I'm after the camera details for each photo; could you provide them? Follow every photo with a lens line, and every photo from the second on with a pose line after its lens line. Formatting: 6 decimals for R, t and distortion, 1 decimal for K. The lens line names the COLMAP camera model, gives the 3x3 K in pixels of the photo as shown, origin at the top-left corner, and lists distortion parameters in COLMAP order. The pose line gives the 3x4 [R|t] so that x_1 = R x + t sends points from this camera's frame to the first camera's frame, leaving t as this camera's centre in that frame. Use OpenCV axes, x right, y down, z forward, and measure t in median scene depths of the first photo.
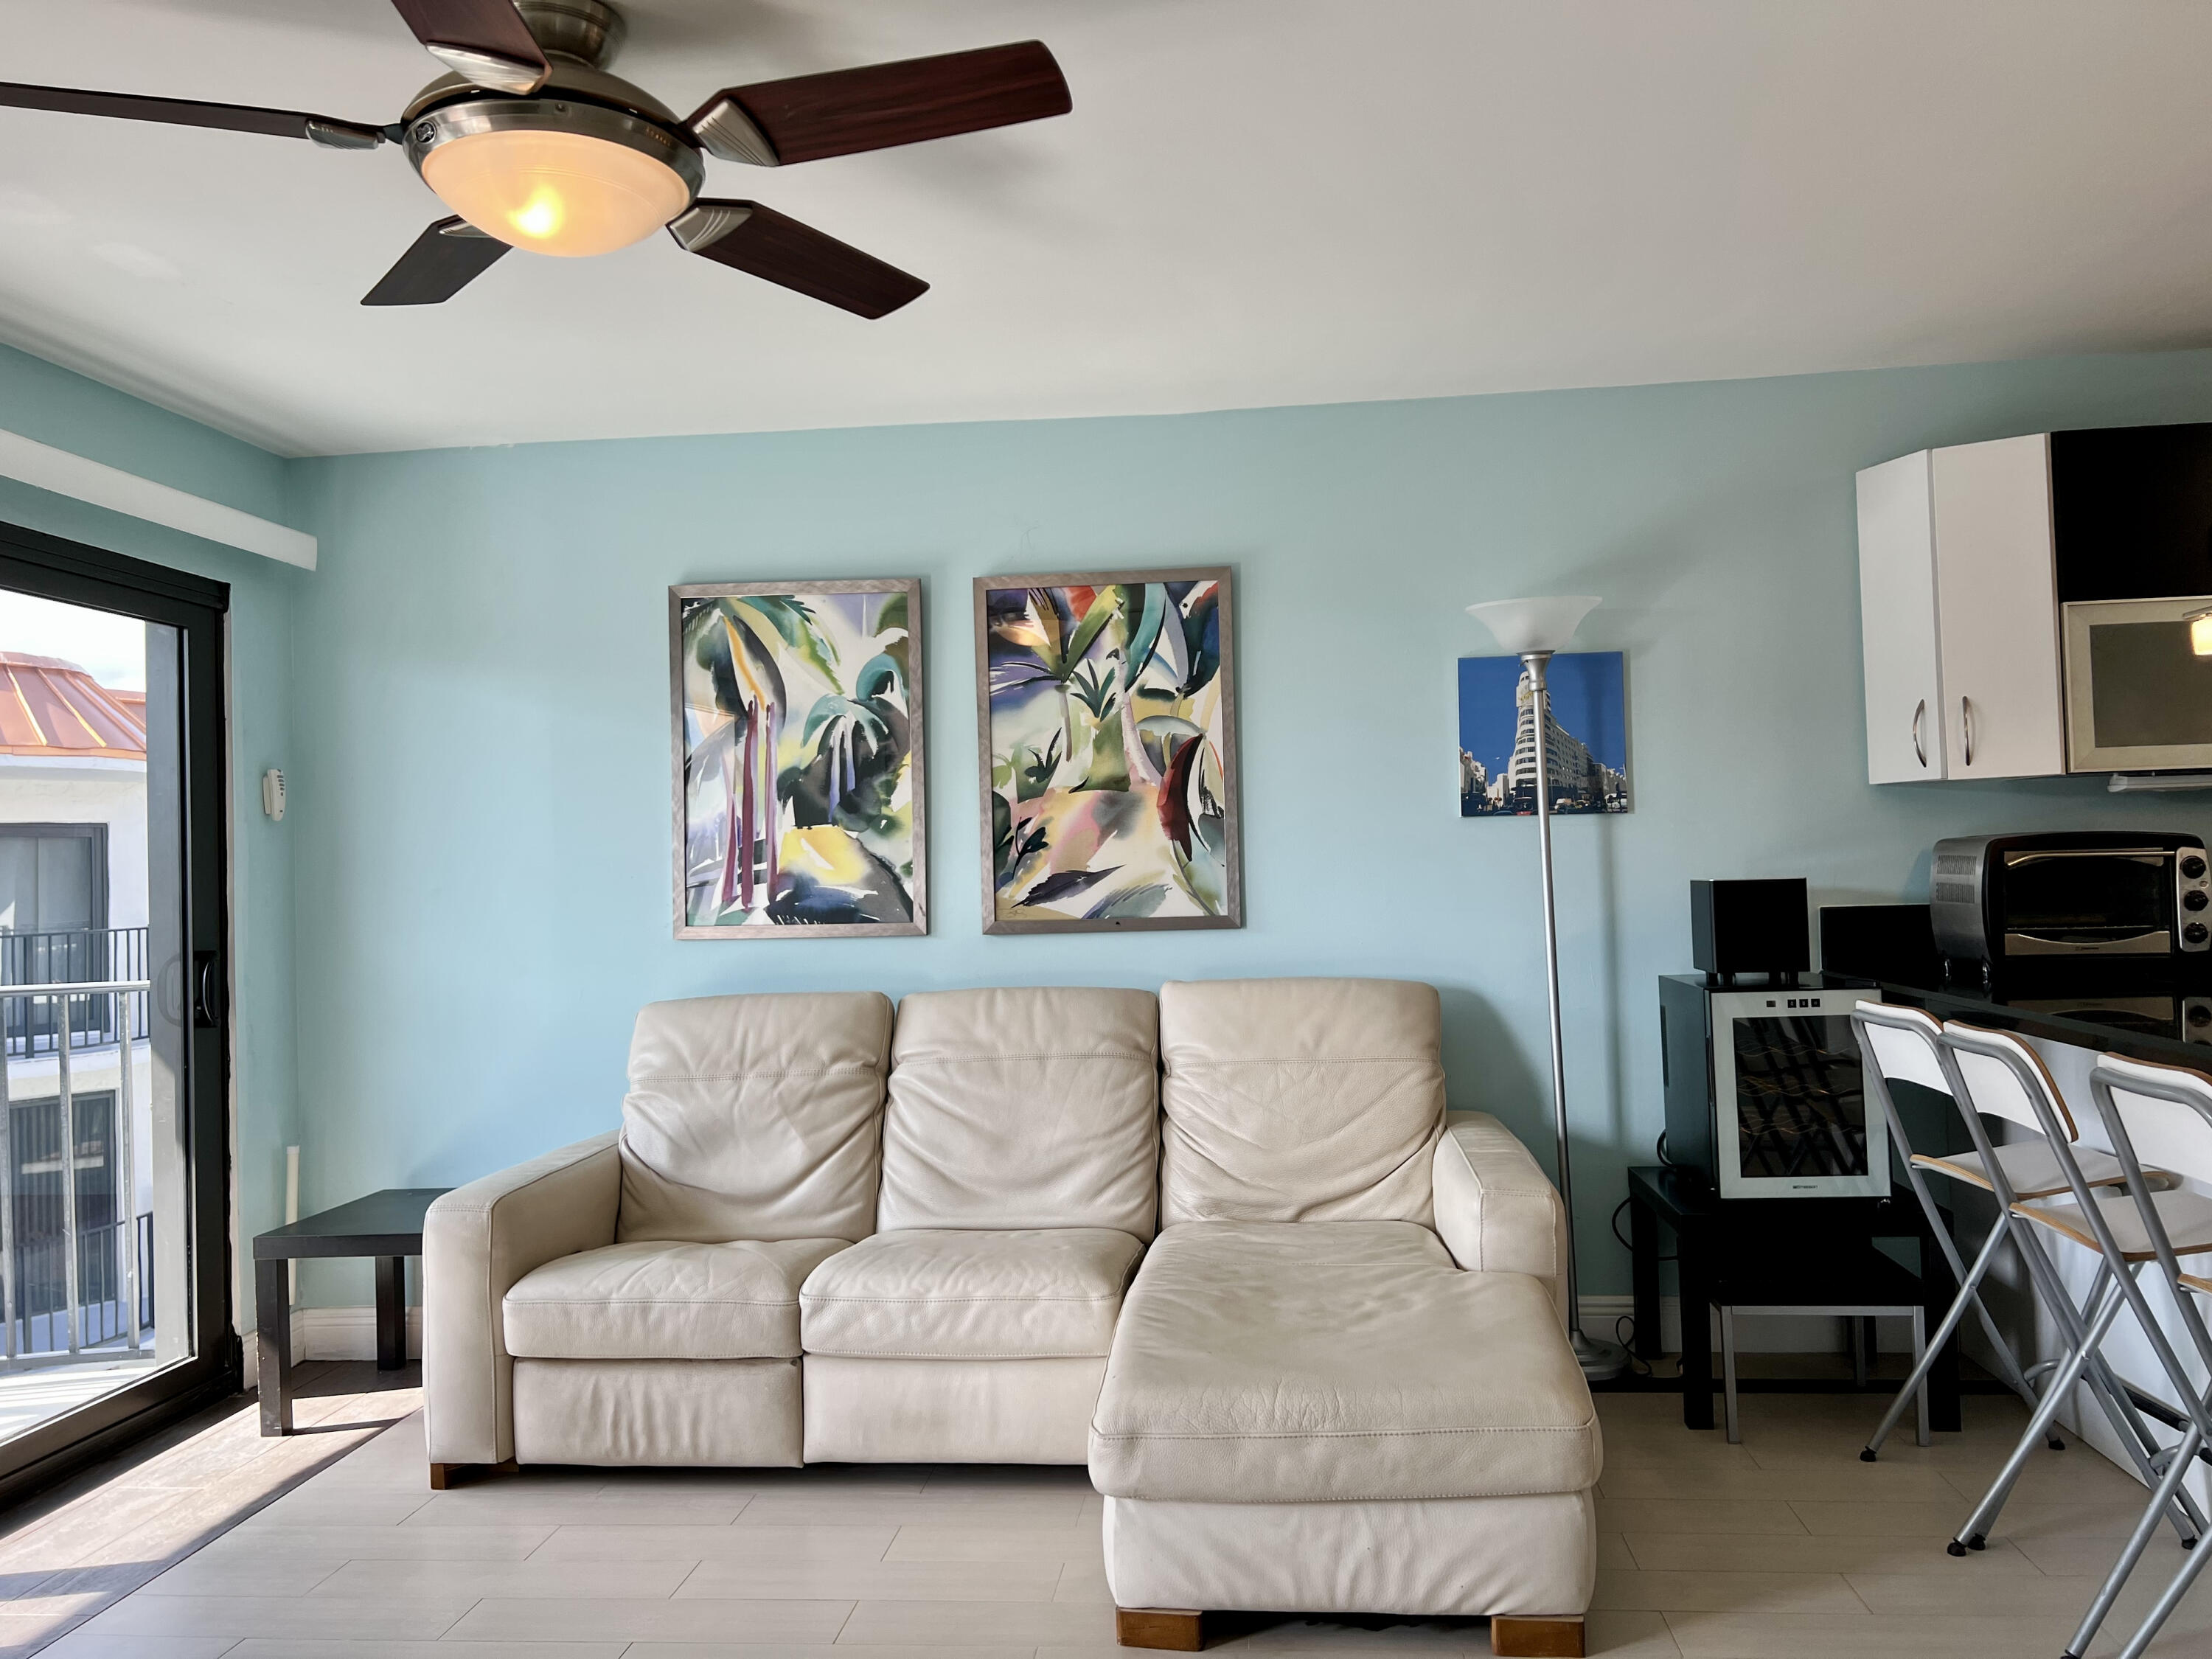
lens RADIAL K [[1647.5, 0, 1134.0], [0, 1647.5, 829.1], [0, 0, 1]] dist [0.045832, -0.044563]
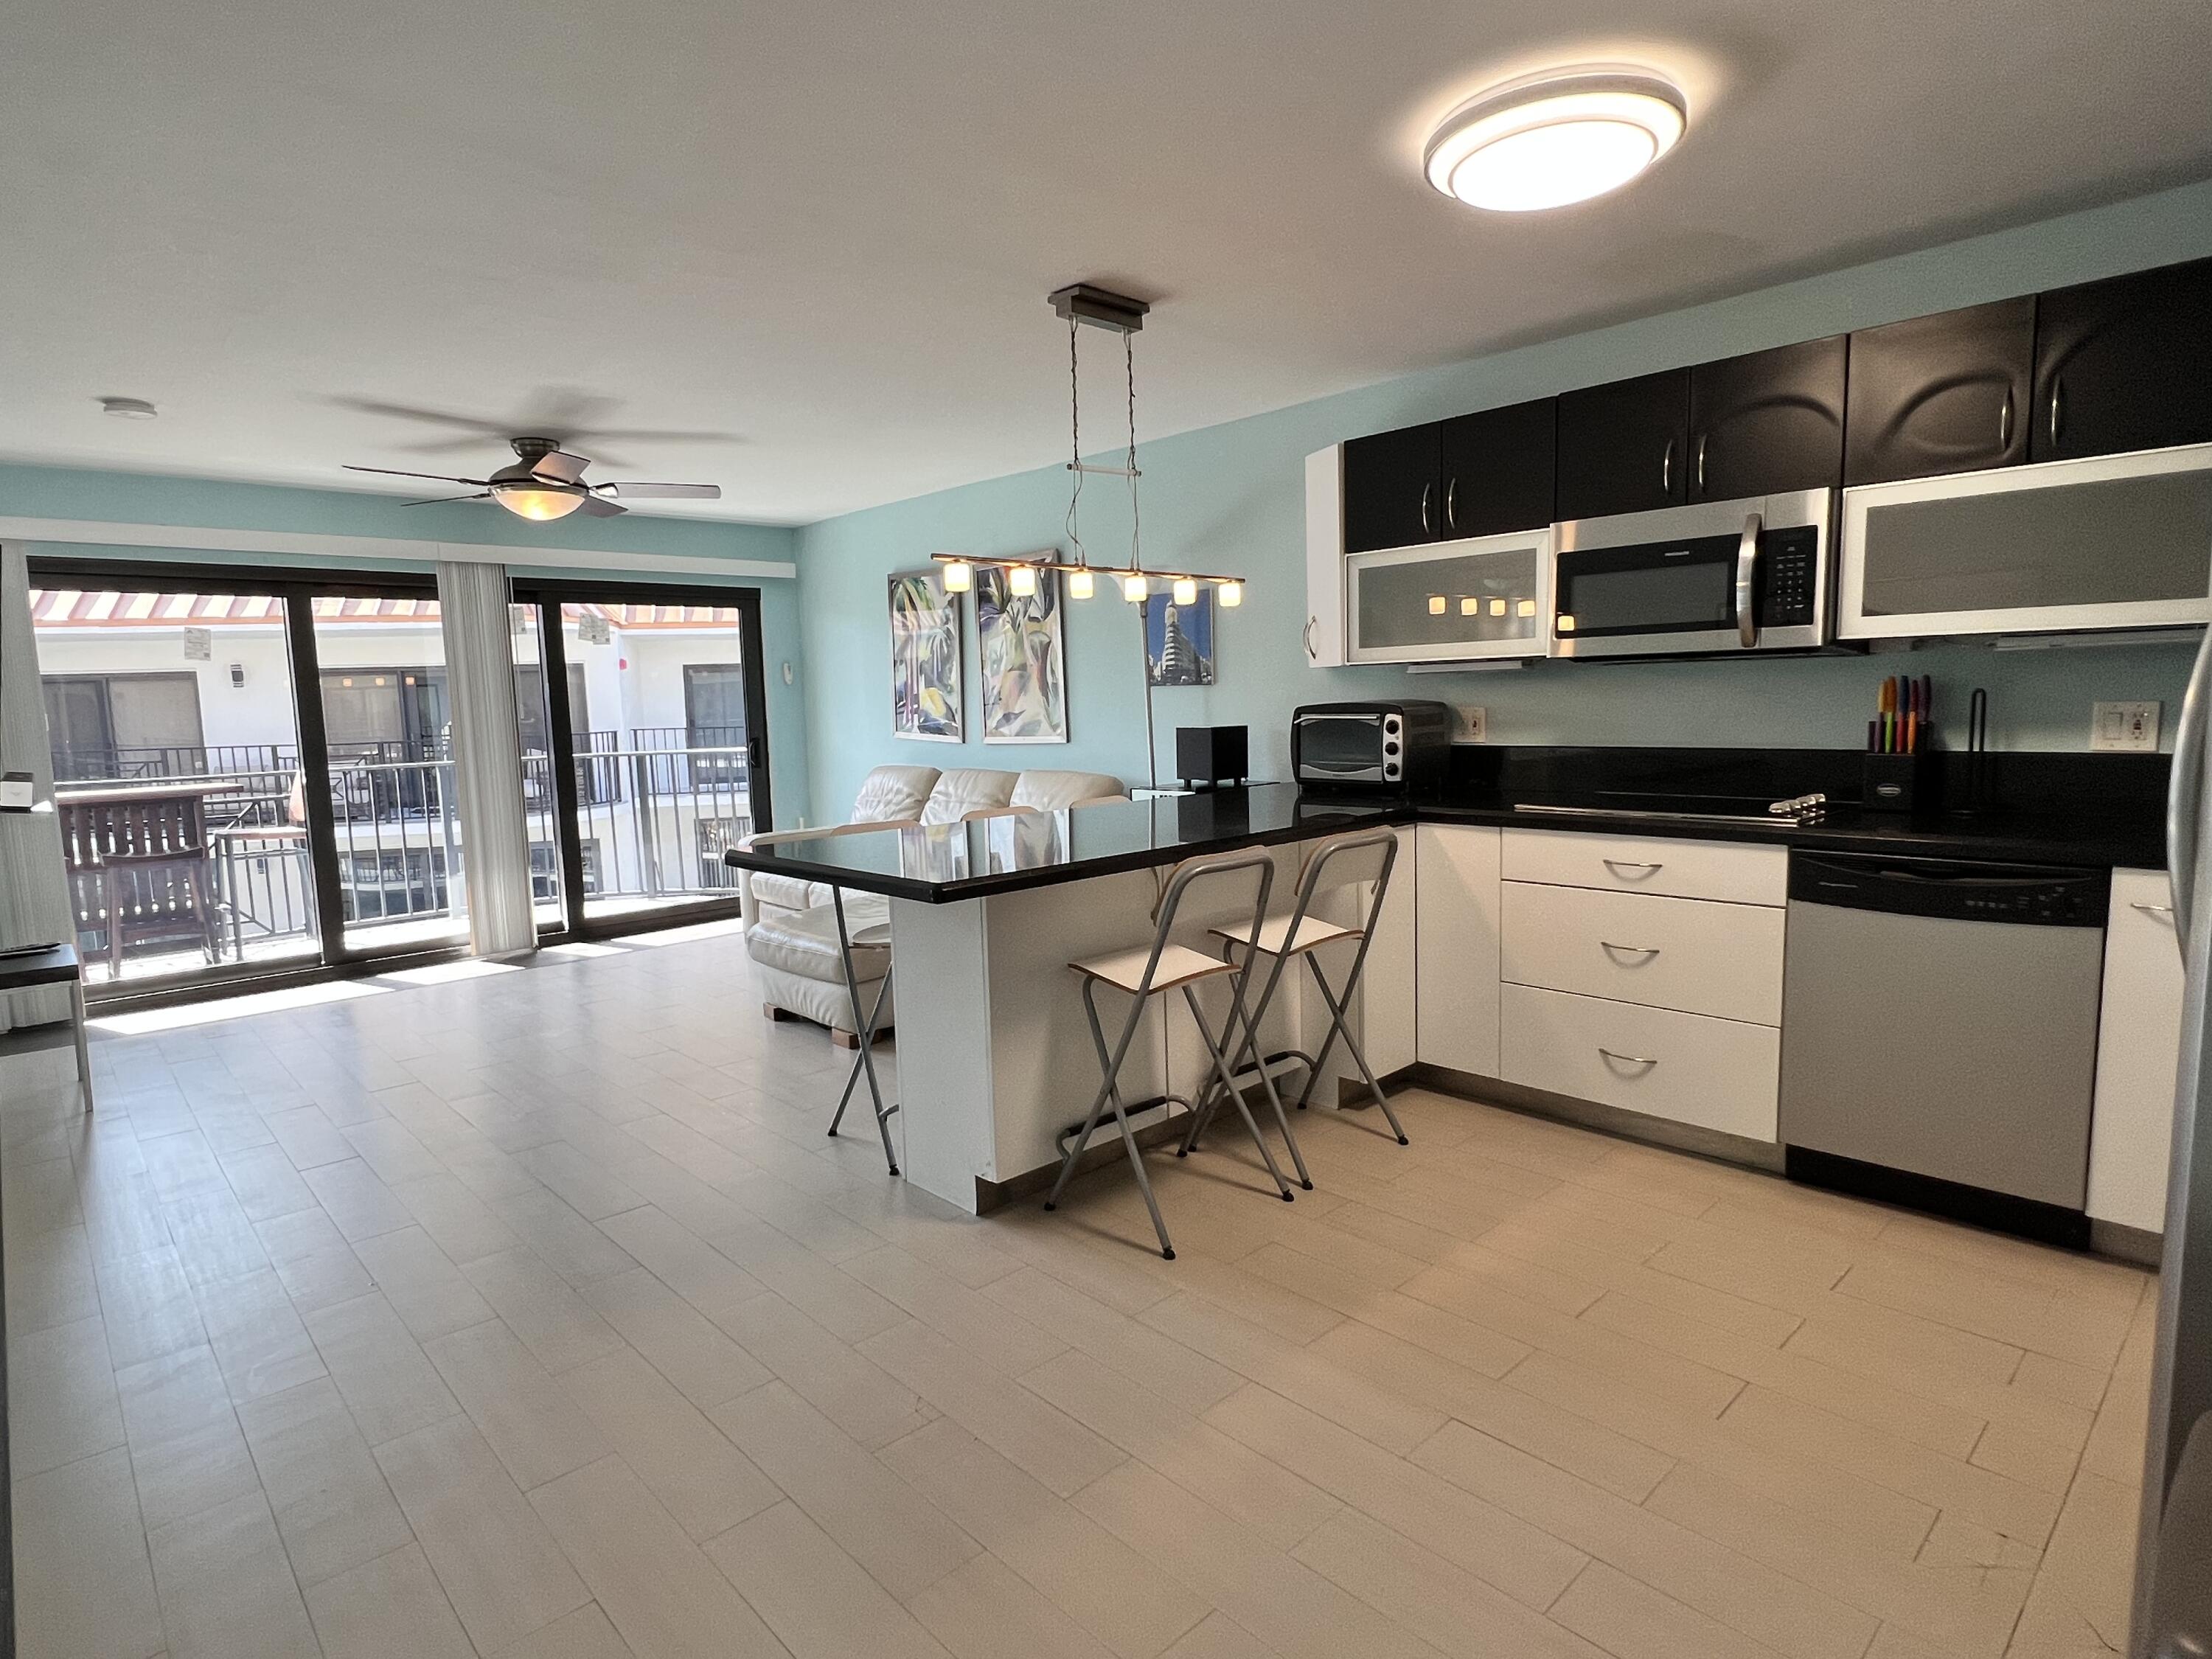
lens RADIAL K [[1192.8, 0, 1106.0], [0, 1192.8, 829.5], [0, 0, 1]] dist [0.003393, 0.001053]
pose [[0.748885, 0.082170, -0.657586, 1.133122], [0.023319, 0.988401, 0.150064, -0.053549], [0.662290, -0.127715, 0.738283, -0.007681]]
